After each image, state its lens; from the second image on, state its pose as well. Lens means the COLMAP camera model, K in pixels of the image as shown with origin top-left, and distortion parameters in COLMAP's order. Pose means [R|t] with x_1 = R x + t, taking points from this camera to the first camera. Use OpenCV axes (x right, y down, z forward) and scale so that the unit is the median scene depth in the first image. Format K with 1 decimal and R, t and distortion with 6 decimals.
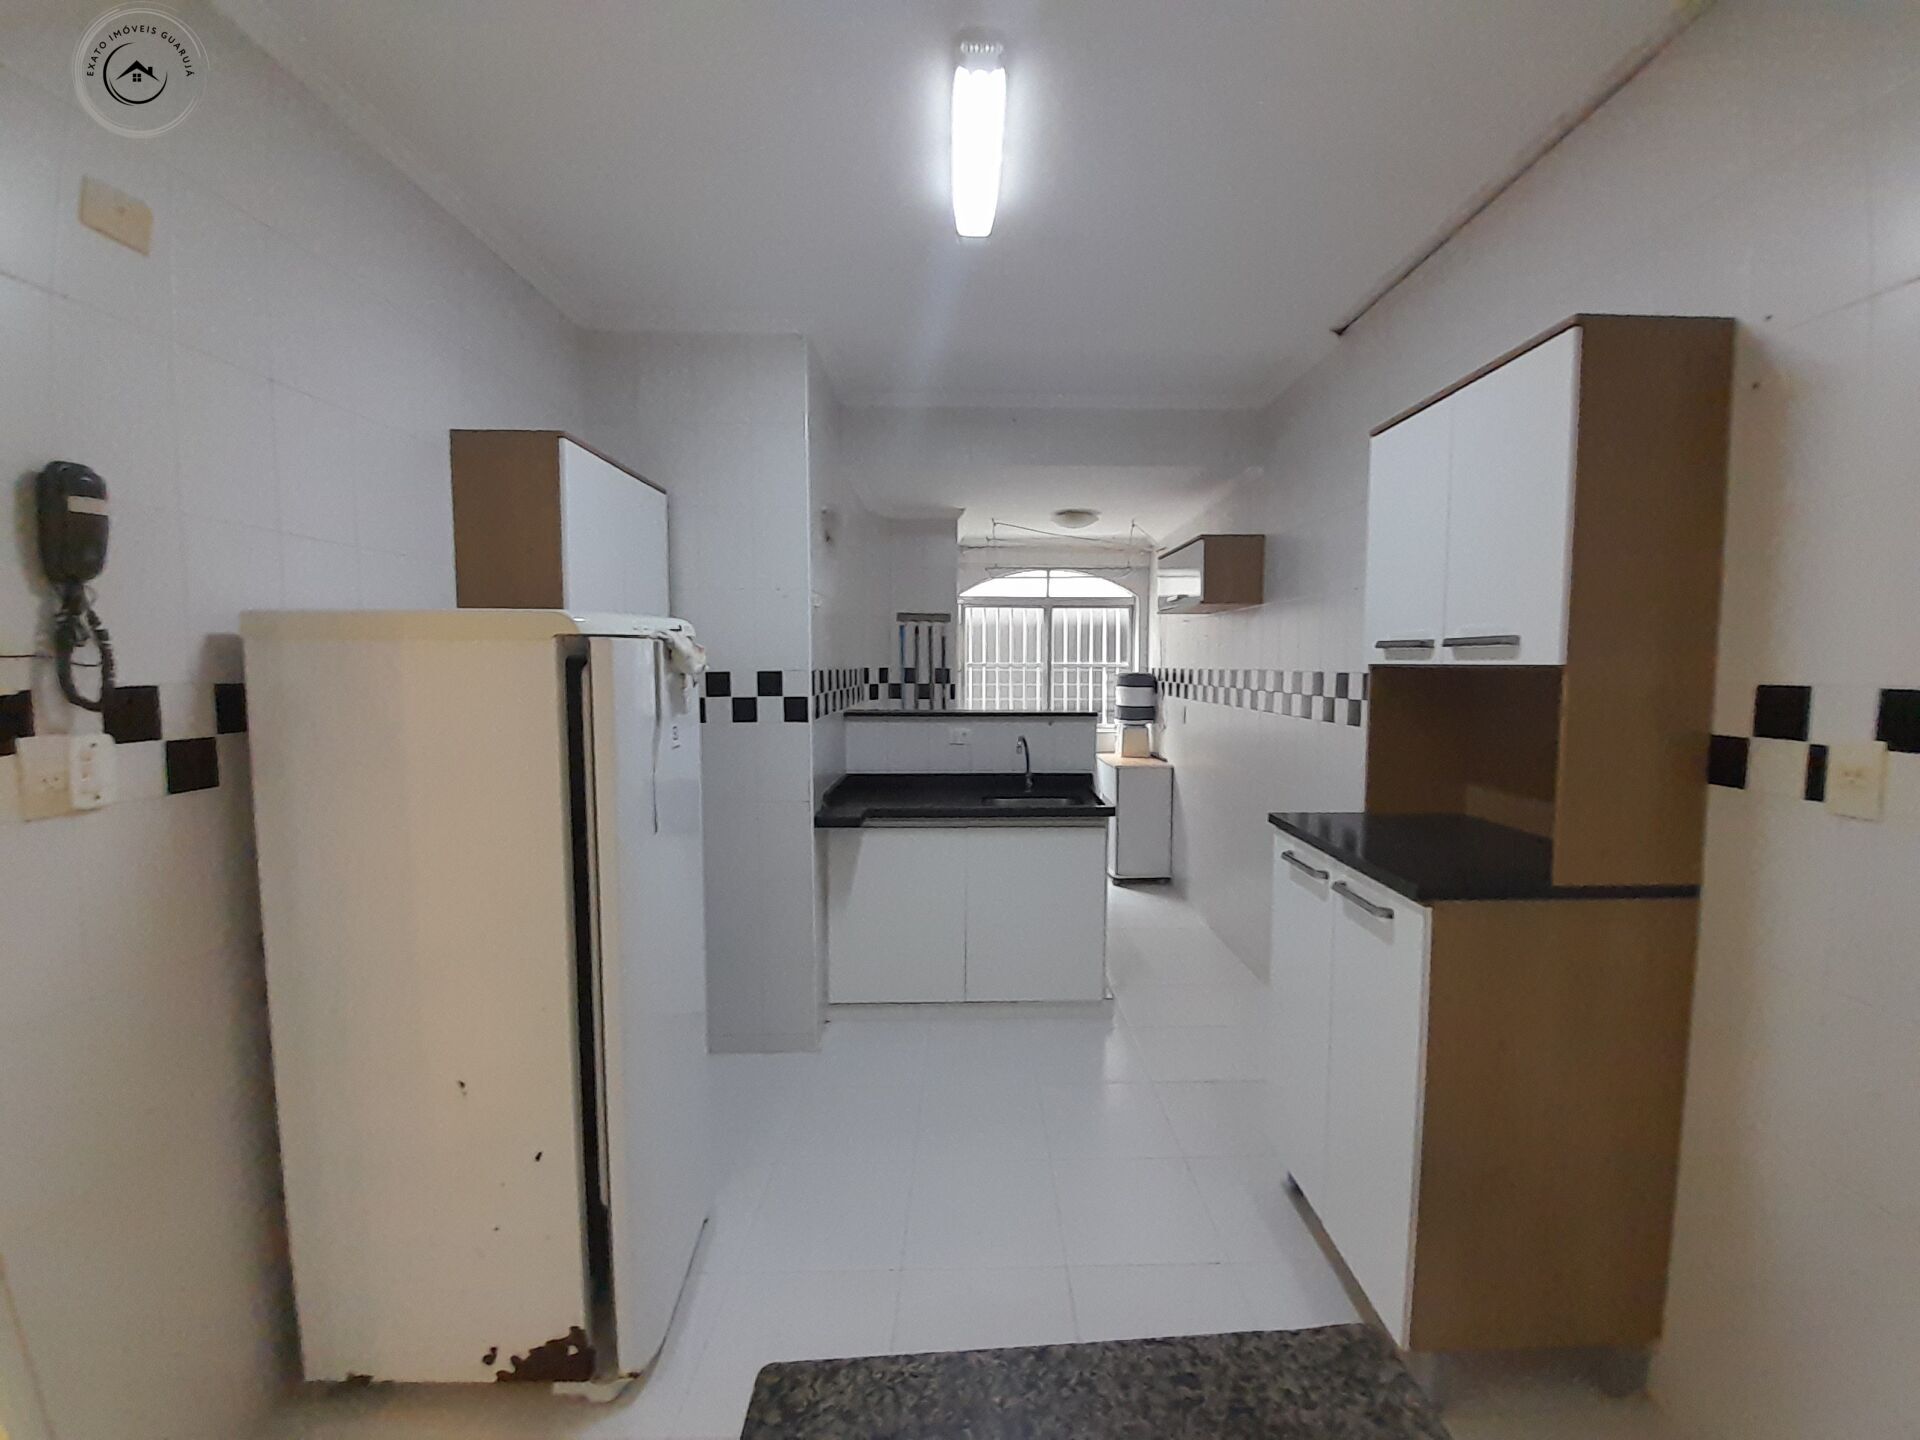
lens RADIAL K [[759.5, 0, 986.8], [0, 759.5, 716.2], [0, 0, 1]] dist [0.014185, -0.015780]
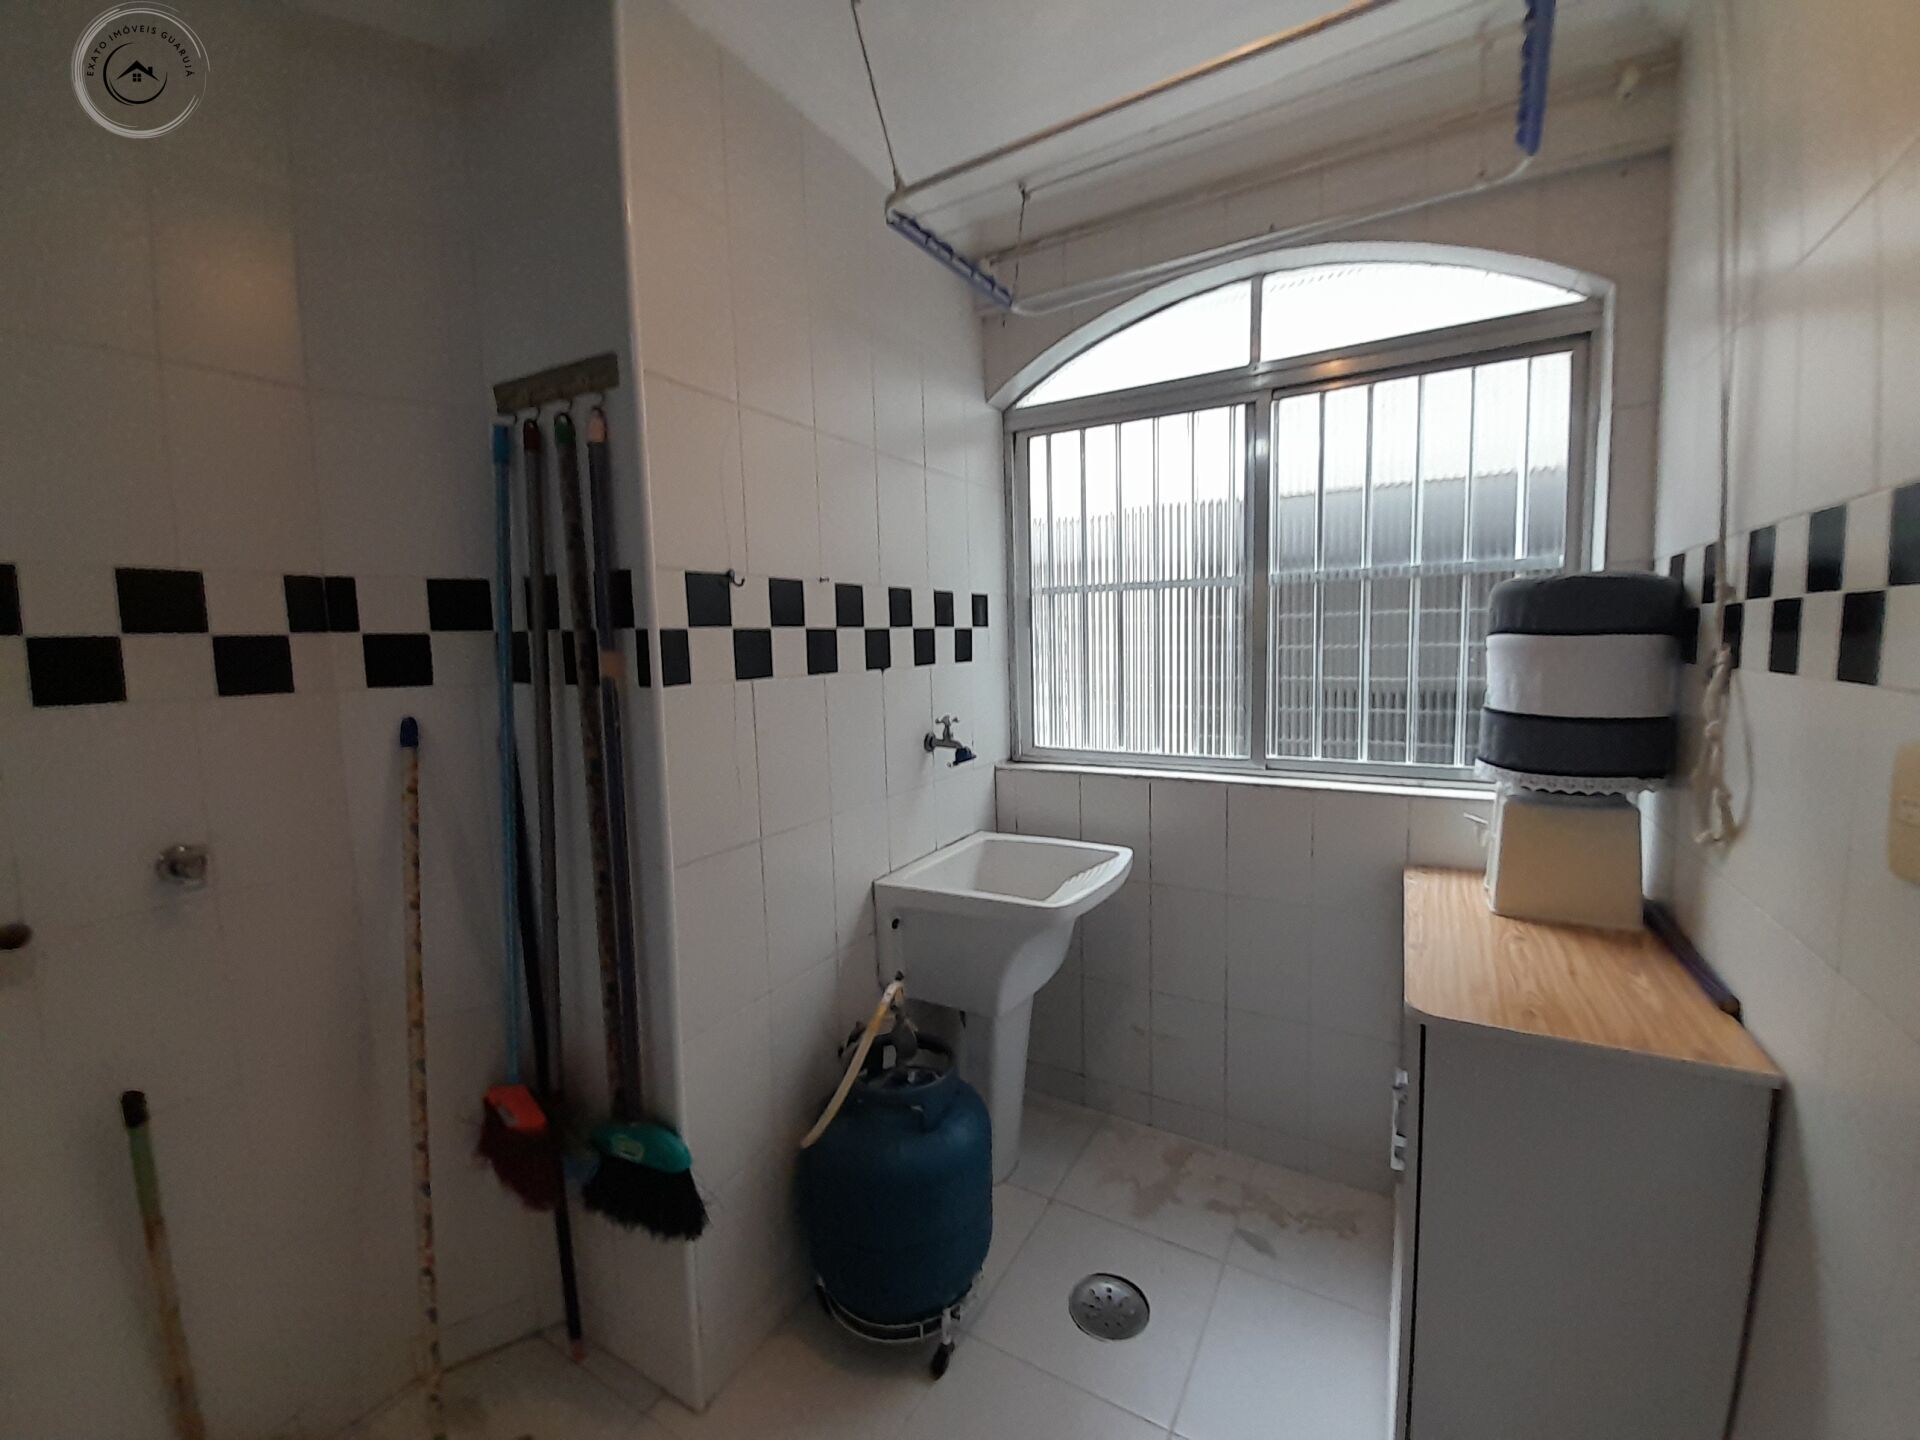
lens RADIAL K [[767.4, 0, 987.6], [0, 767.4, 711.5], [0, 0, 1]] dist [0.000634, -0.016021]
pose [[0.856735, 0.024906, -0.515155, 0.279386], [-0.010977, 0.999488, 0.030066, -0.033813], [0.515640, -0.020104, 0.856570, 1.216574]]
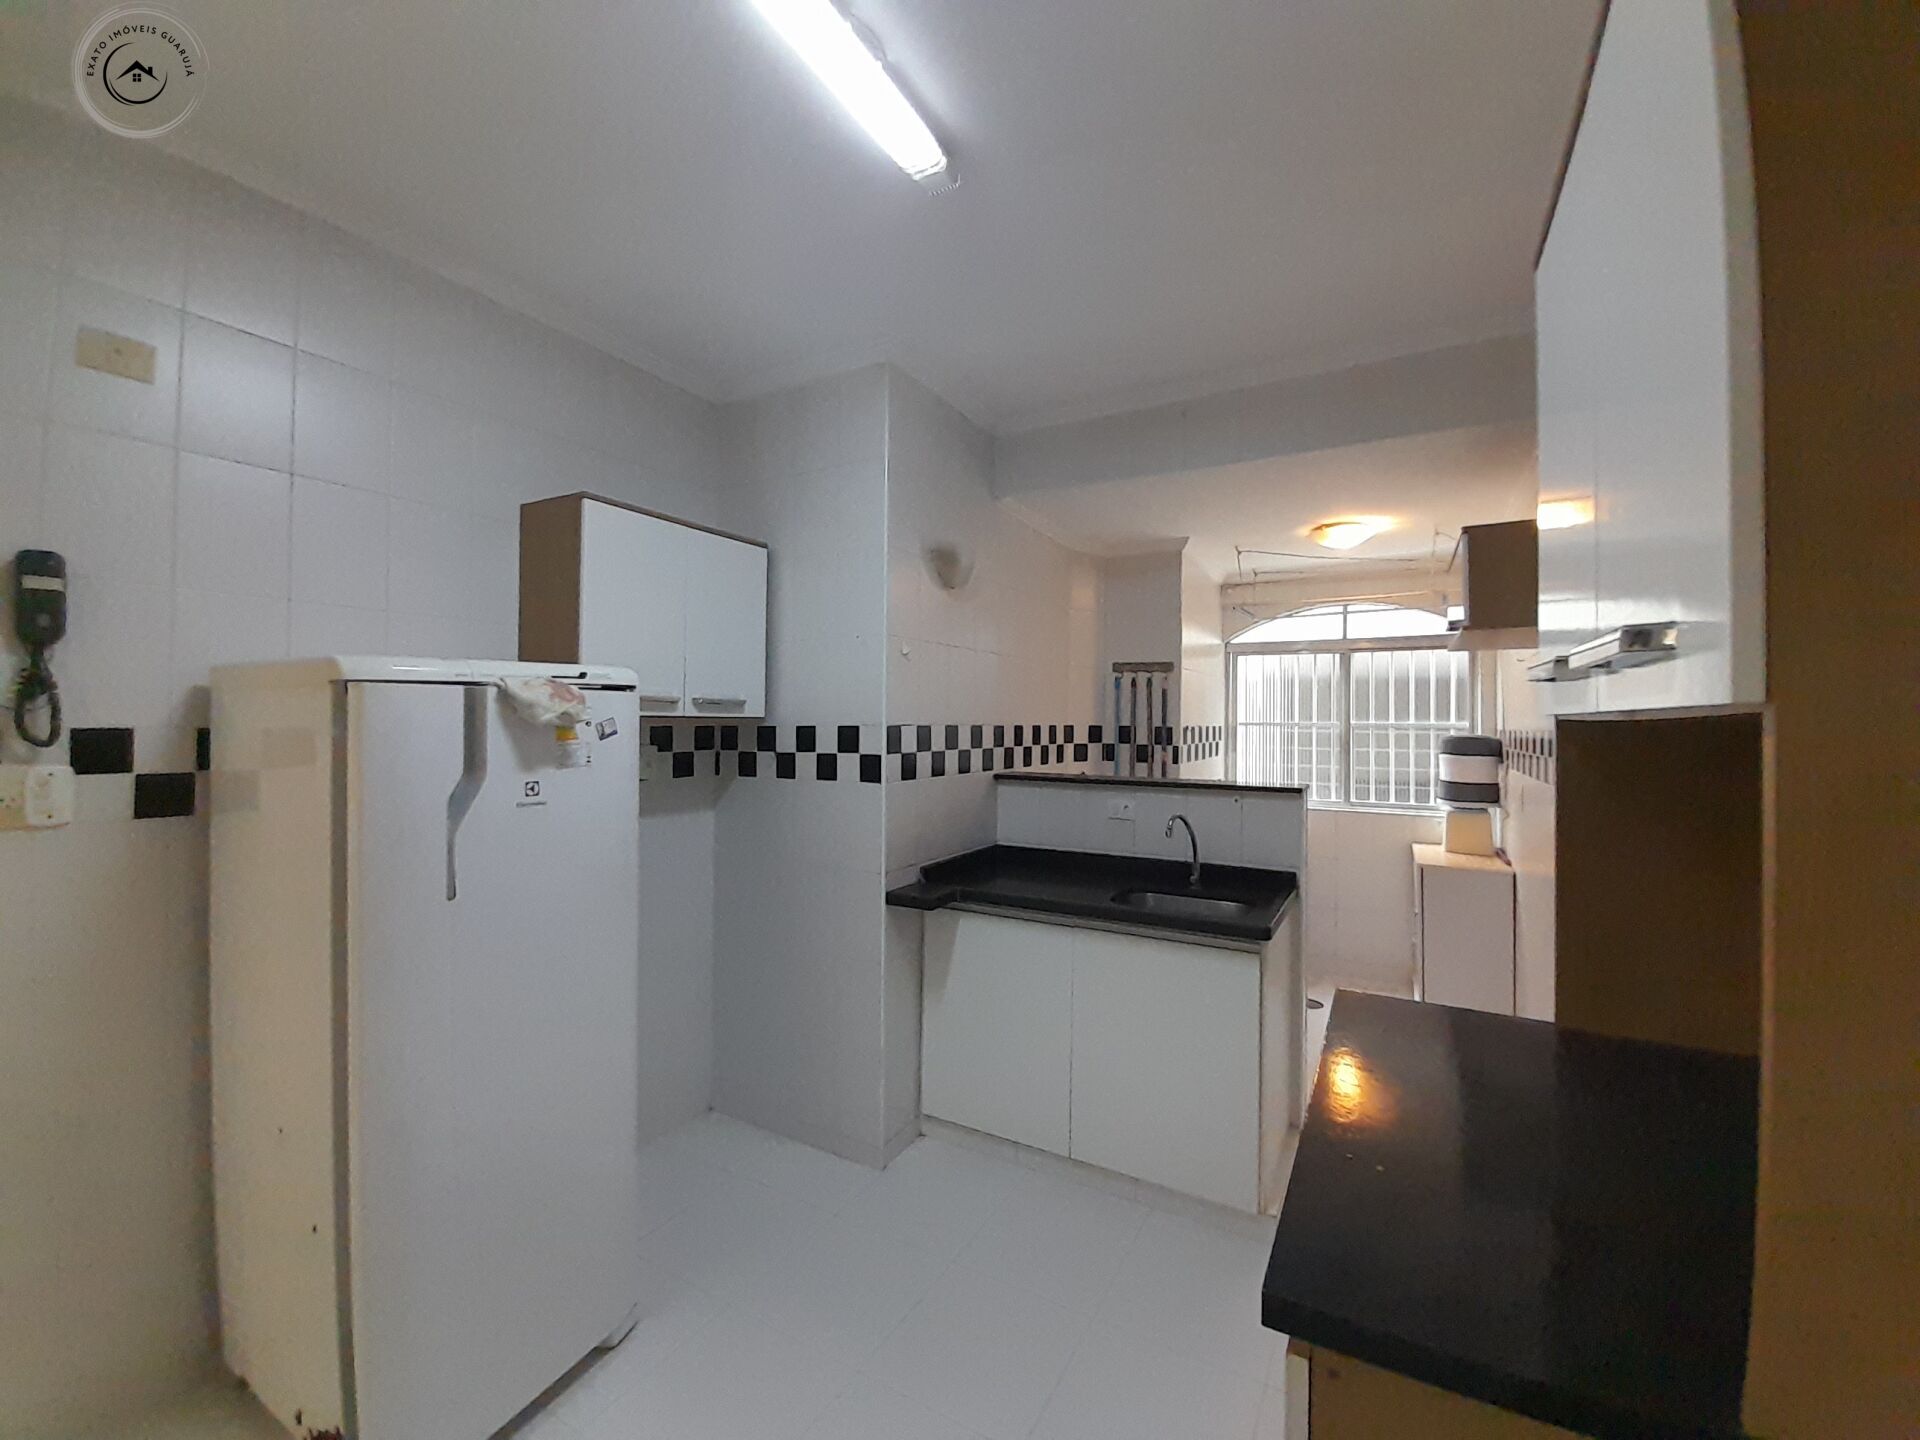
lens RADIAL K [[758.2, 0, 995.0], [0, 758.2, 716.7], [0, 0, 1]] dist [0.016290, -0.015665]
pose [[0.866966, 0.000658, -0.498367, 0.287395], [-0.040313, 0.996815, -0.068813, -0.012817], [0.496734, 0.079749, 0.864231, 0.261132]]
